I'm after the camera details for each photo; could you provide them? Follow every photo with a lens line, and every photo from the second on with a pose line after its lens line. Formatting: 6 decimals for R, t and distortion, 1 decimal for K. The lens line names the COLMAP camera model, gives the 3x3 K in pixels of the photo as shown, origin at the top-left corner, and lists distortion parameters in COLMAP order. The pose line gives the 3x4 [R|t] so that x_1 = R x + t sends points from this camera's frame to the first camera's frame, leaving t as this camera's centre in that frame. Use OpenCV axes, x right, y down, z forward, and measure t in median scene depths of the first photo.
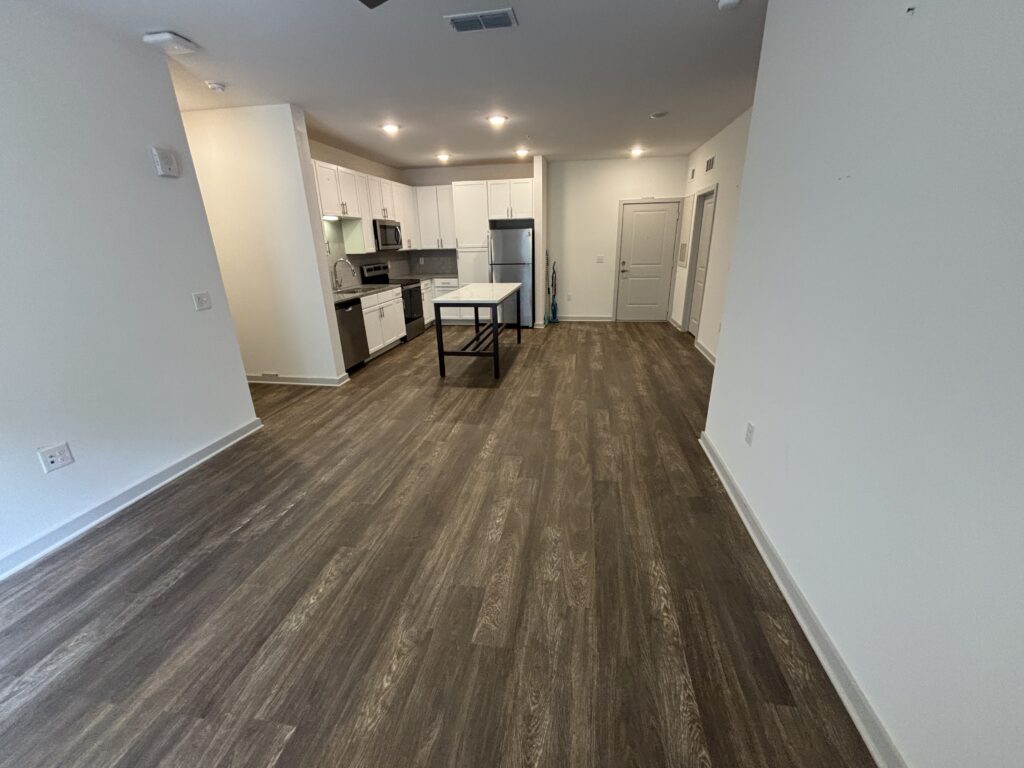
lens RADIAL K [[411.7, 0, 512.0], [0, 411.7, 384.0], [0, 0, 1]] dist [0.028611, -0.015260]
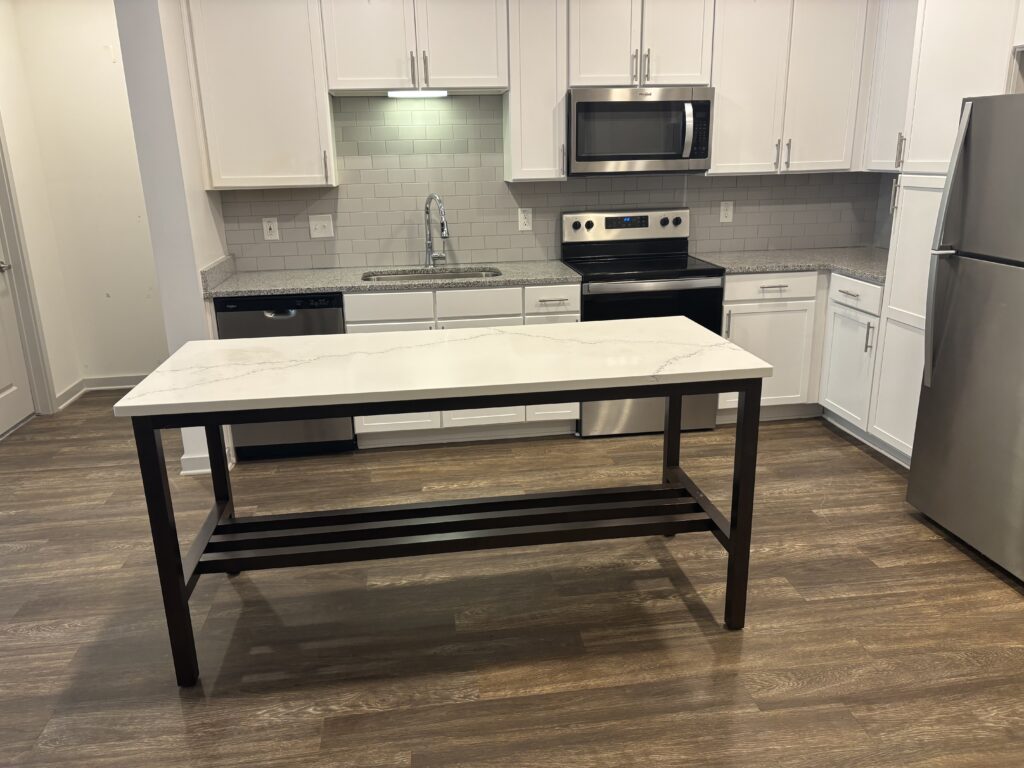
lens RADIAL K [[779.3, 0, 518.7], [0, 779.3, 382.7], [0, 0, 1]] dist [0.024857, -0.000561]
pose [[0.296509, 0.287541, -0.910715, 0.386255], [-0.301322, 0.933057, 0.196492, -0.322760], [0.906249, 0.216157, 0.363302, 0.887794]]
